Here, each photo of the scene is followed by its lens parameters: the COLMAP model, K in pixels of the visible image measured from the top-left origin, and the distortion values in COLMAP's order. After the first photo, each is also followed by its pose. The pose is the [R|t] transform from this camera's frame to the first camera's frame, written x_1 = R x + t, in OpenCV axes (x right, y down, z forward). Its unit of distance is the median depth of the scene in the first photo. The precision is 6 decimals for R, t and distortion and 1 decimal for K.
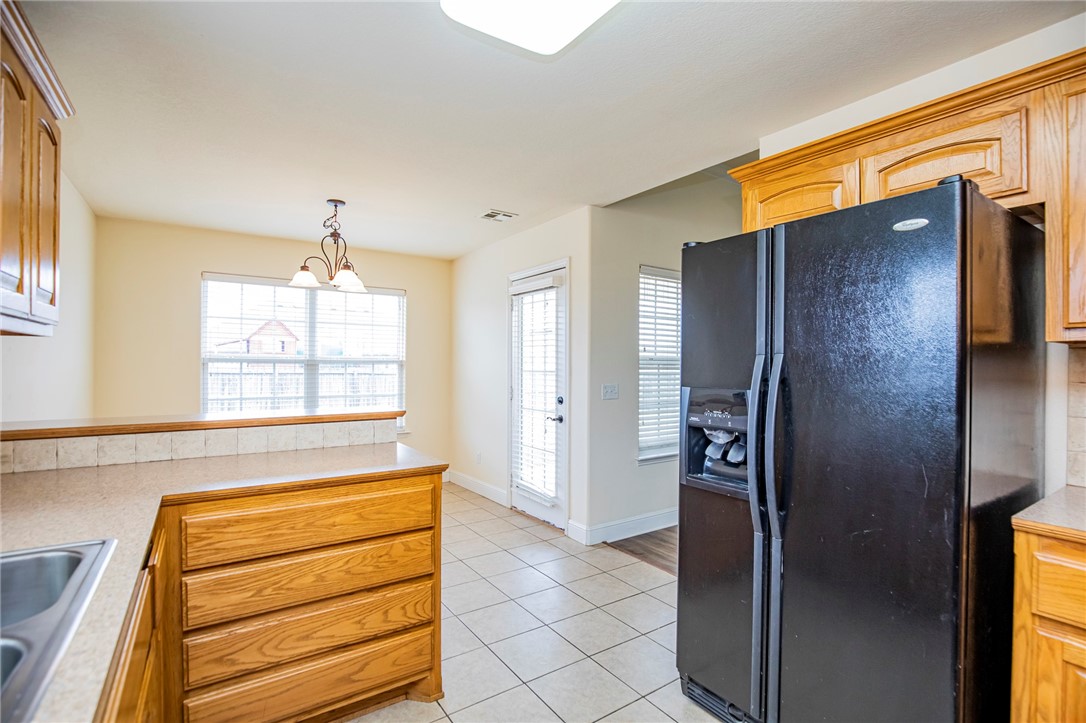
lens RADIAL K [[507.9, 0, 551.7], [0, 507.9, 363.5], [0, 0, 1]] dist [-0.025677, 0.001180]
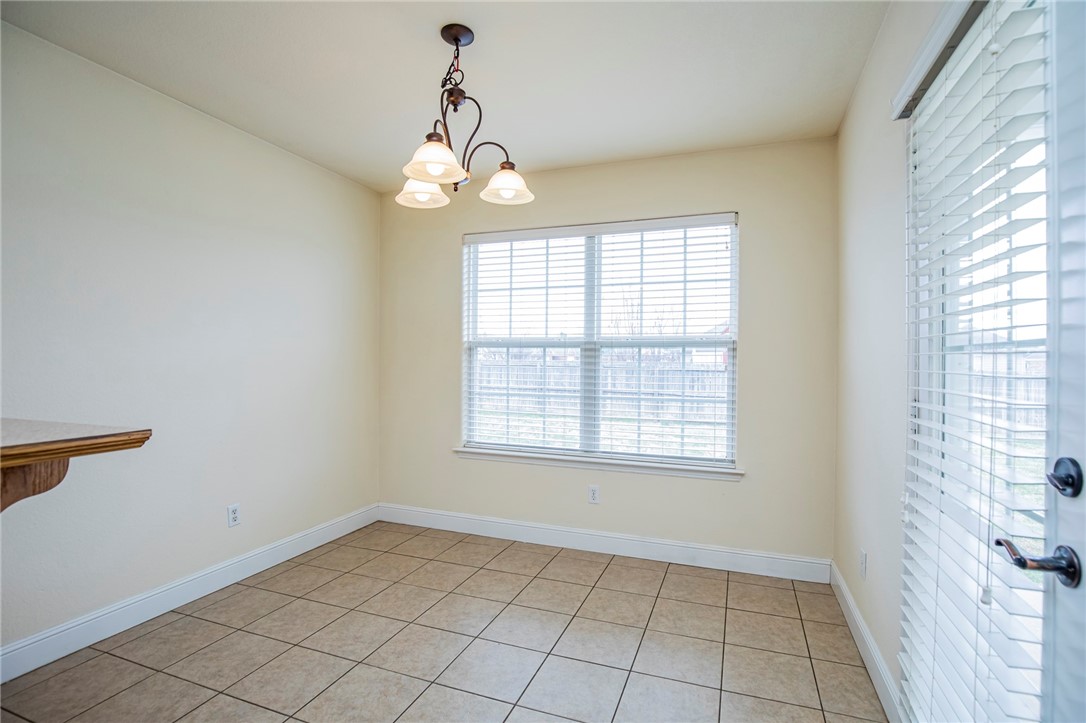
lens RADIAL K [[507.9, 0, 551.7], [0, 507.9, 363.5], [0, 0, 1]] dist [-0.025677, 0.001180]
pose [[0.581461, 0.002569, -0.813570, 0.050326], [0.000493, 0.999994, 0.003511, 0.020940], [0.813574, -0.002442, 0.581456, 0.620091]]
